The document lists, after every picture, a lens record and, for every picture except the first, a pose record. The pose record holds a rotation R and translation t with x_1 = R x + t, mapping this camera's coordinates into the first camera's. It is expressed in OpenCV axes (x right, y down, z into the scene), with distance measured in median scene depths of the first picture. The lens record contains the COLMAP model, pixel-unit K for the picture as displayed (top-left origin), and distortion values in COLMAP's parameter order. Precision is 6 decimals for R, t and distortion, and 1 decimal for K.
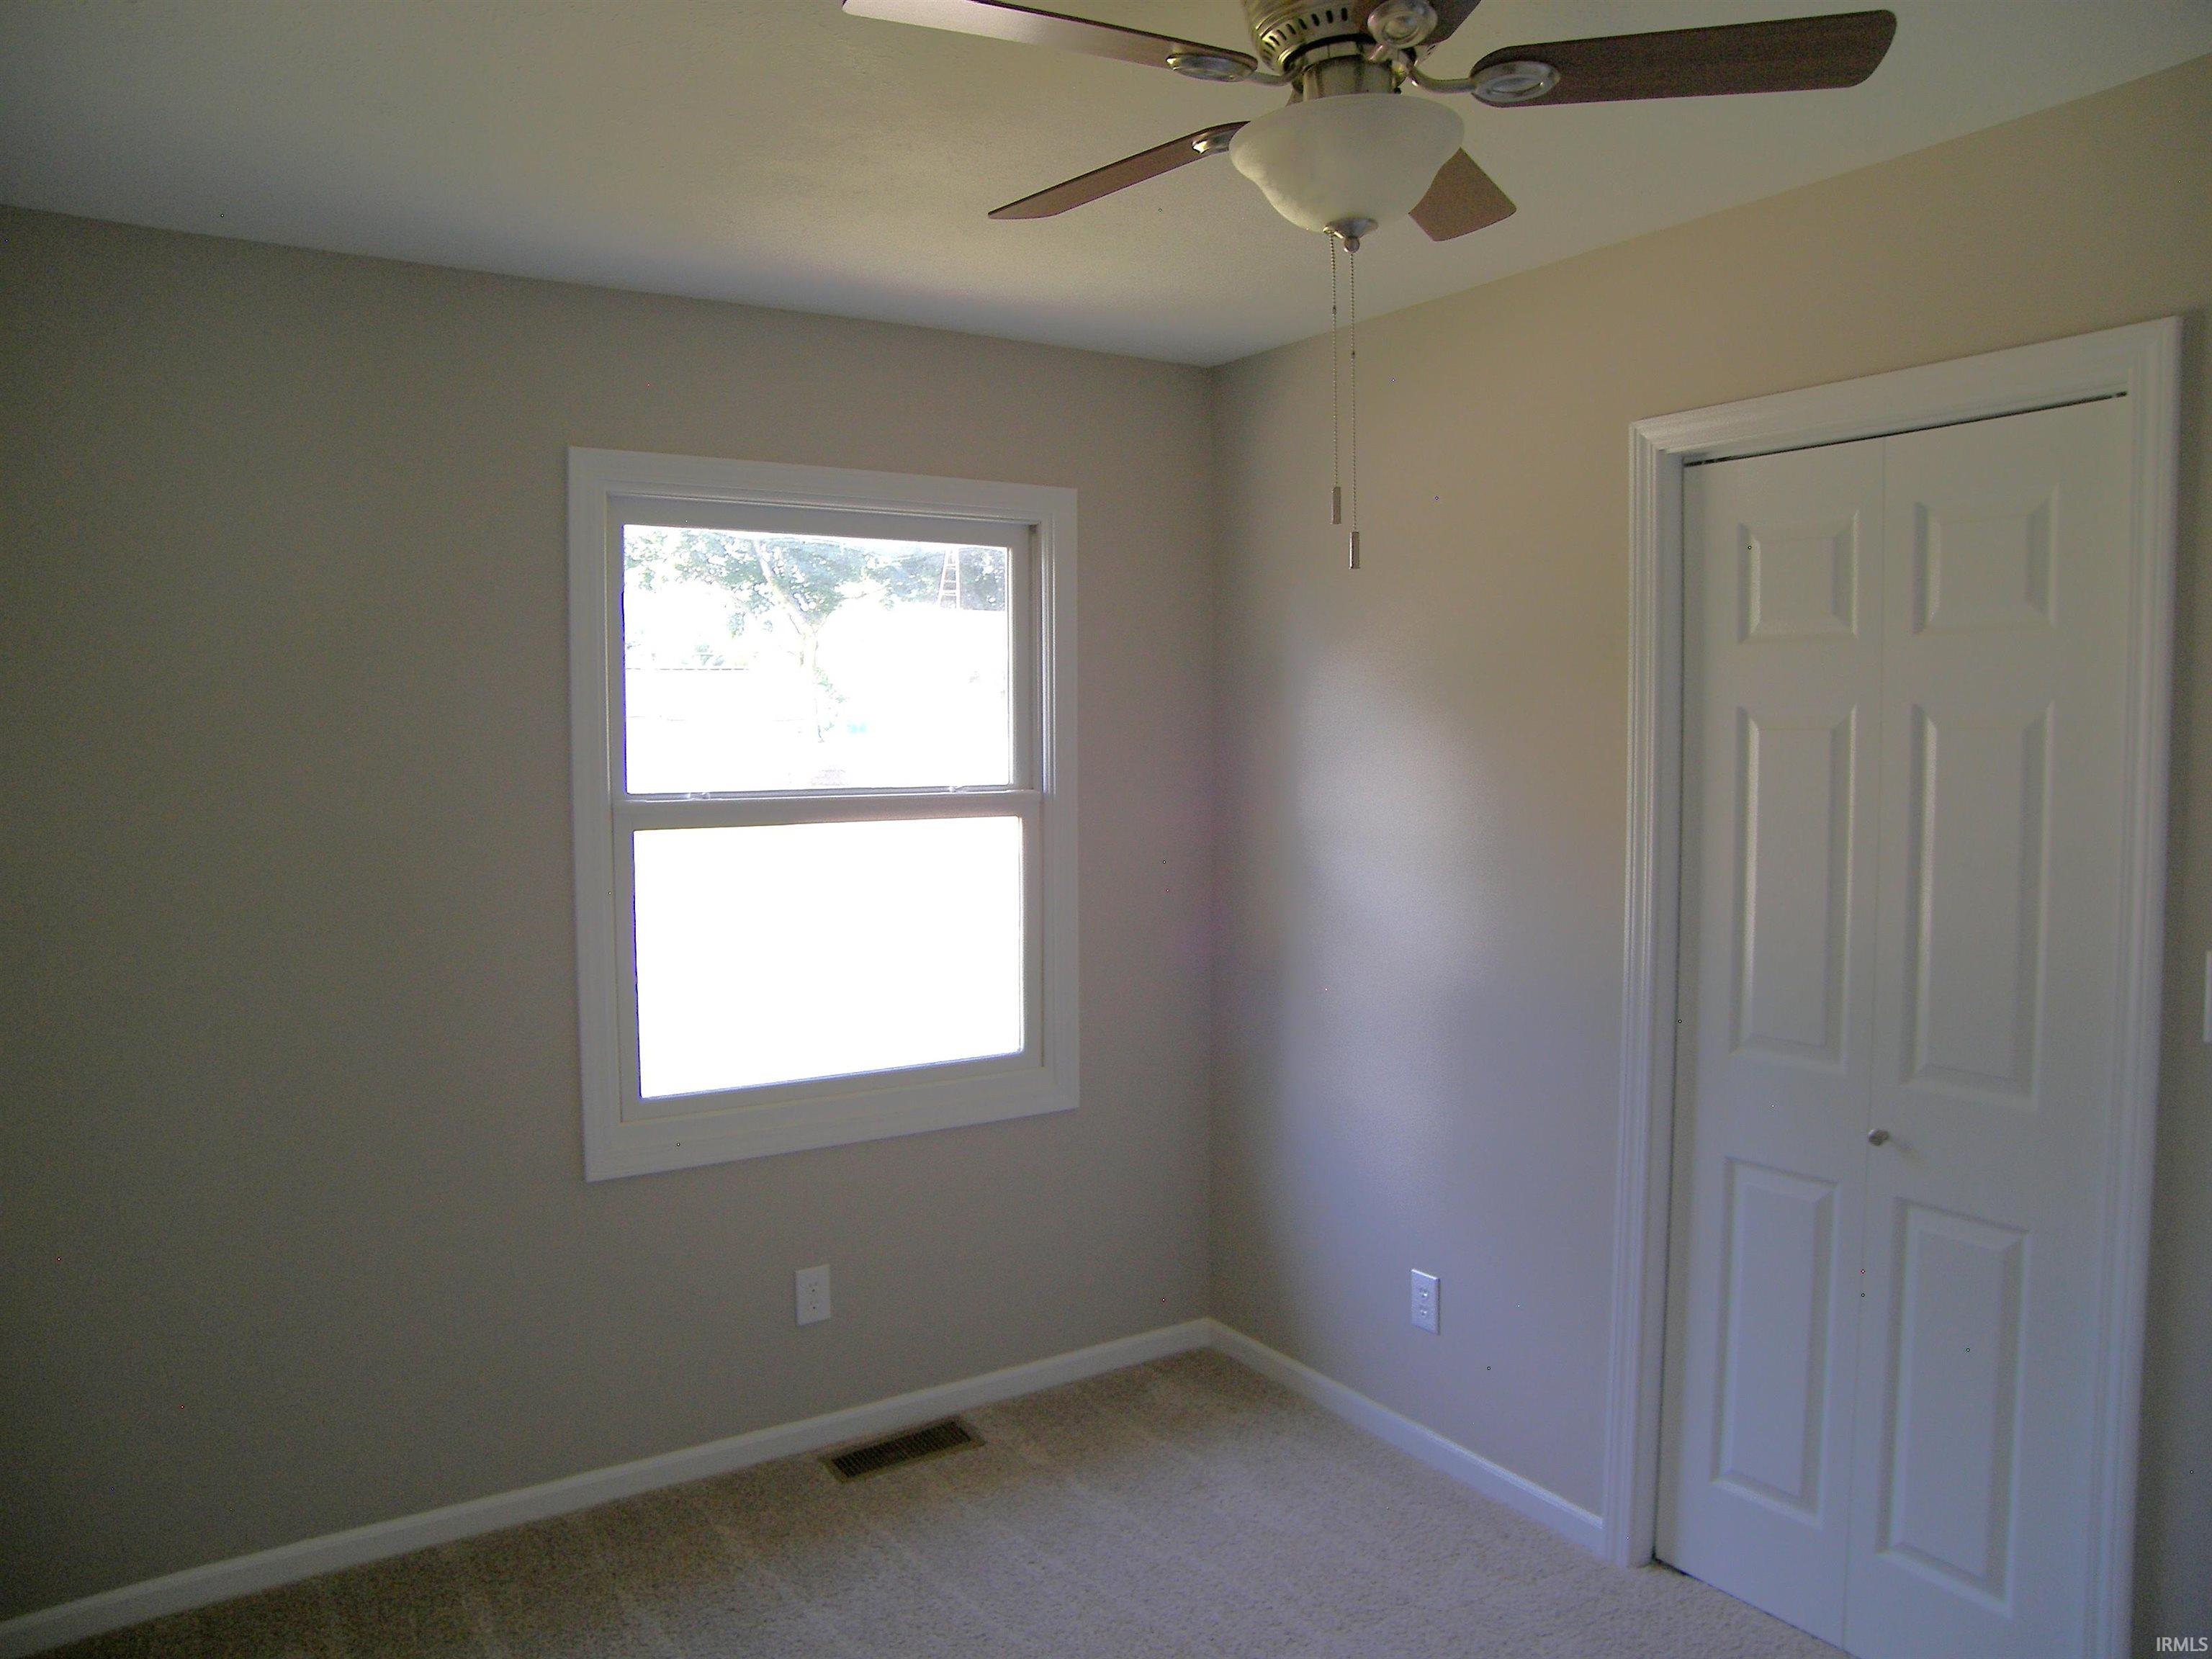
lens RADIAL K [[1579.7, 0, 1111.3], [0, 1579.7, 813.5], [0, 0, 1]] dist [-0.119522, 0.072856]
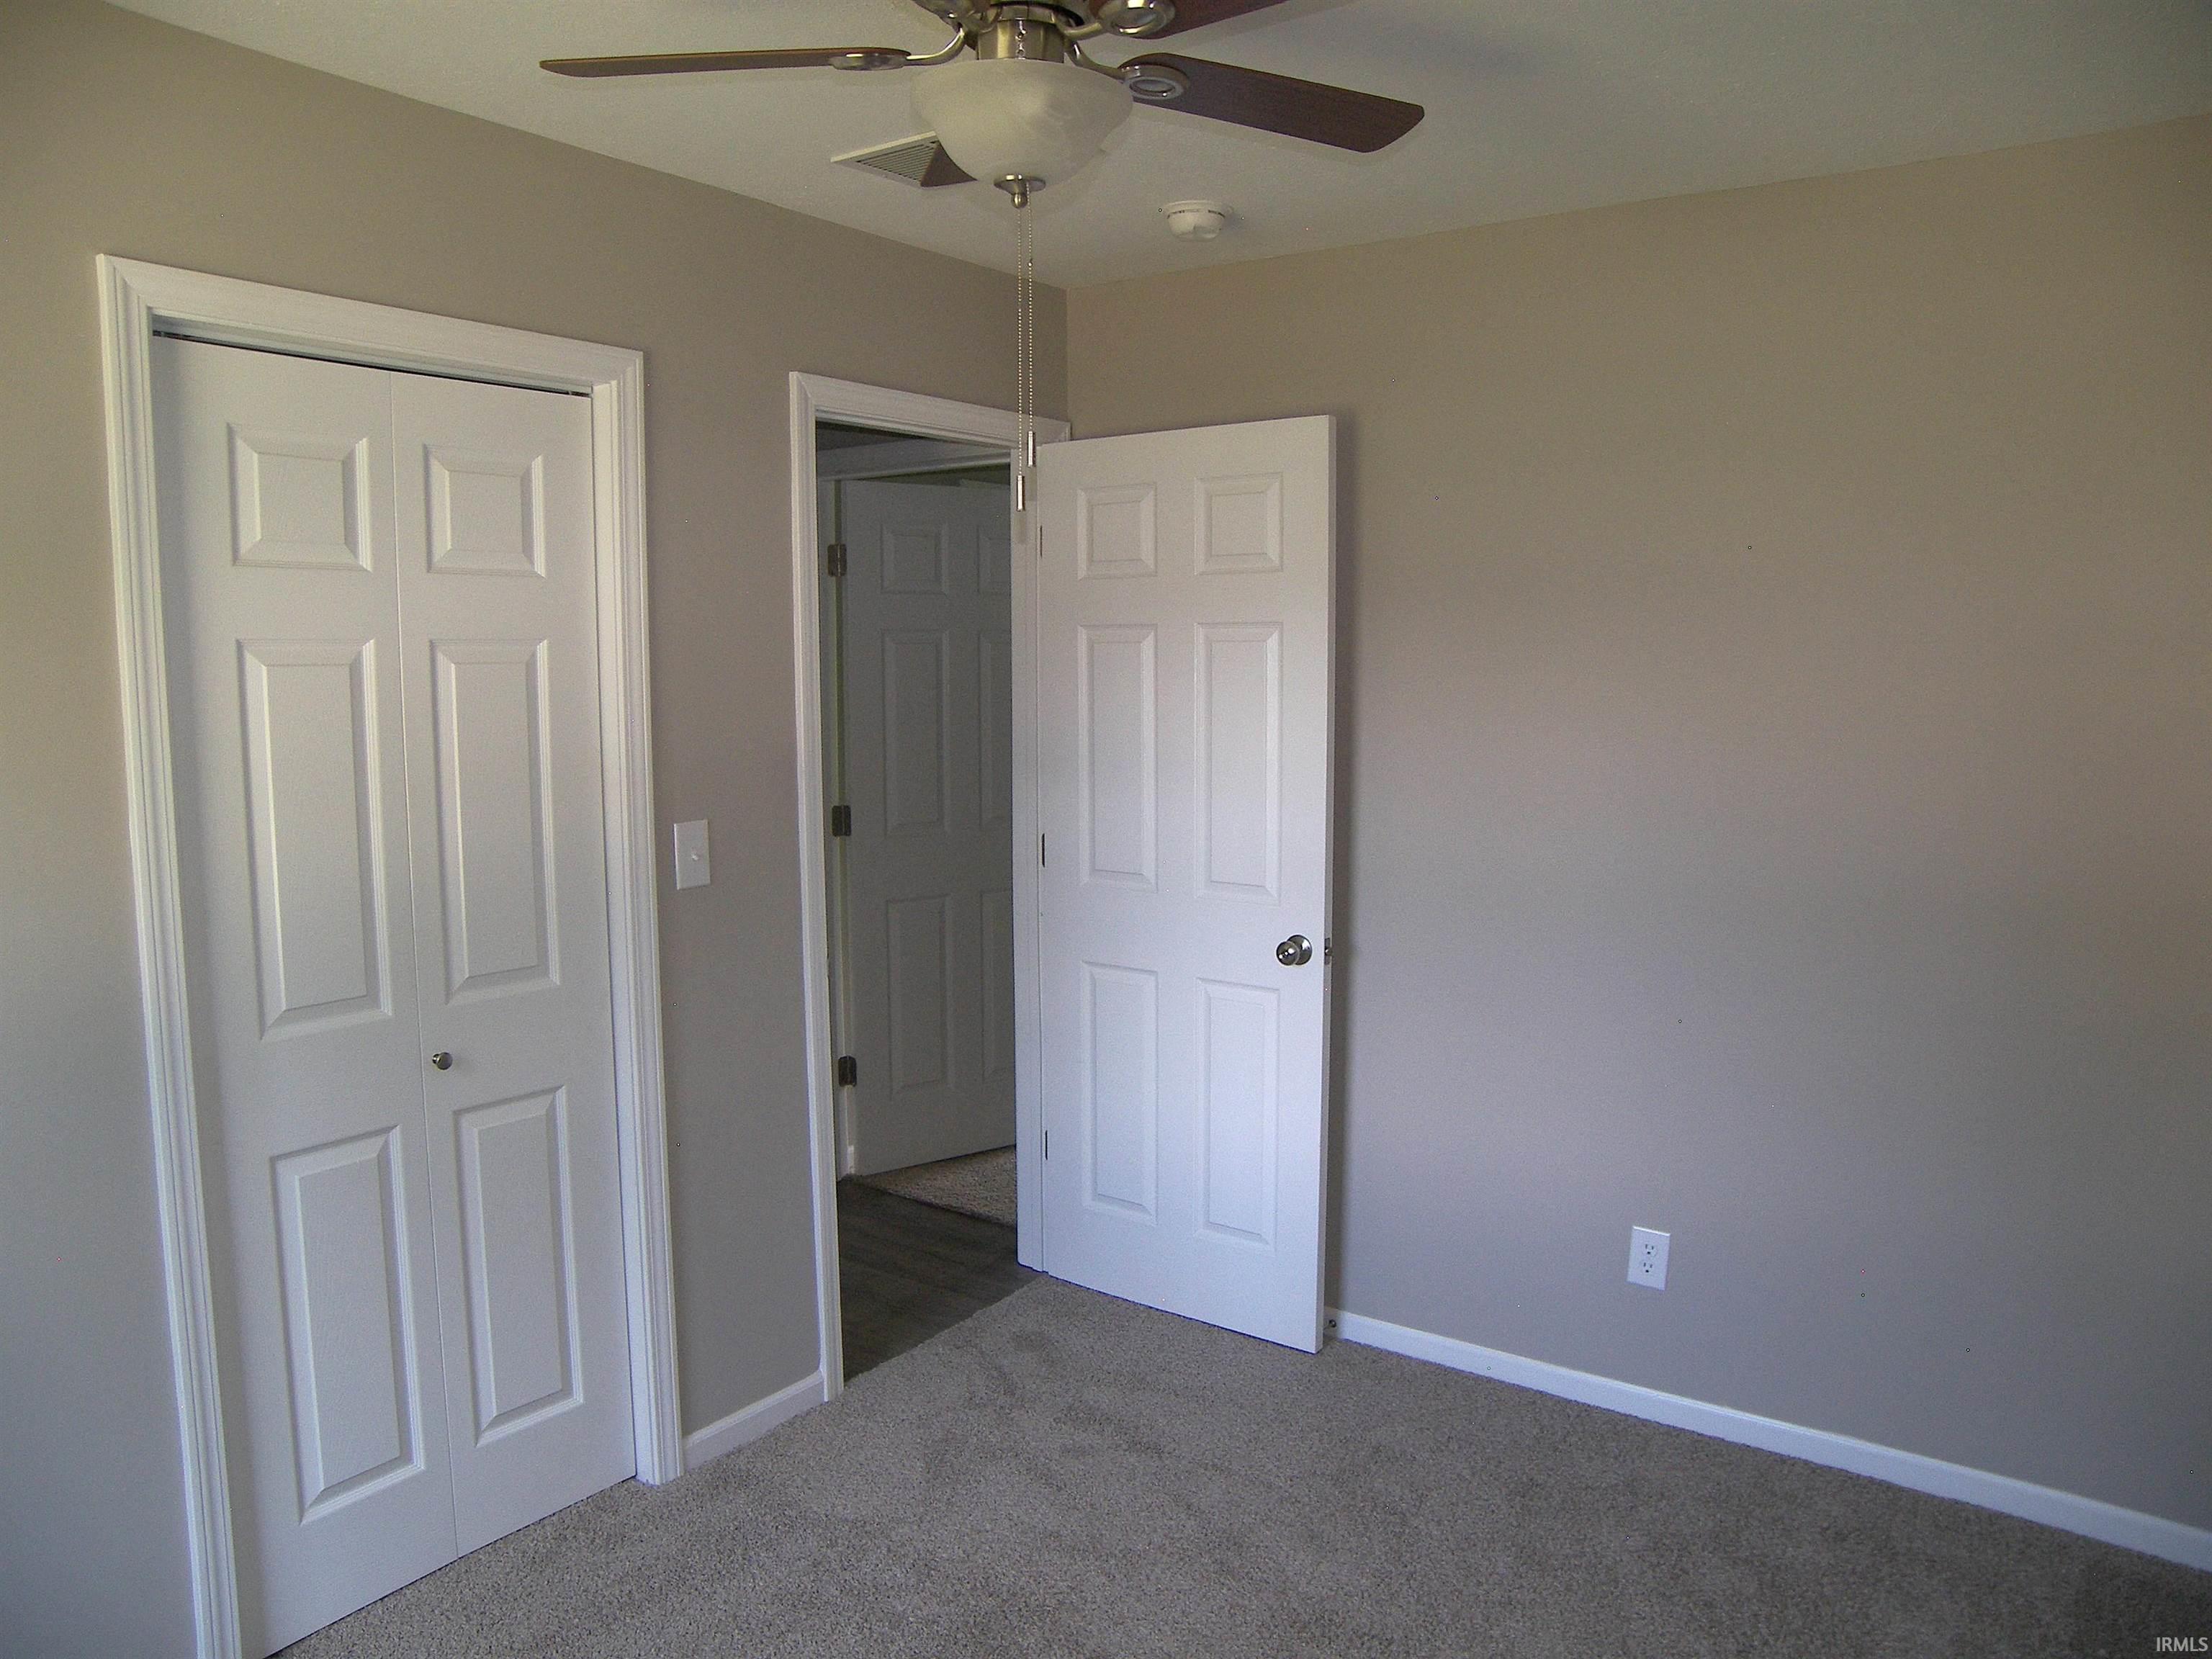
lens RADIAL K [[1579.7, 0, 1099.7], [0, 1579.7, 843.5], [0, 0, 1]] dist [-0.119522, 0.072856]
pose [[-0.376928, -0.094911, 0.921367, -0.584278], [0.051696, 0.991030, 0.123236, -0.038049], [-0.924799, 0.094082, -0.368640, 0.912901]]
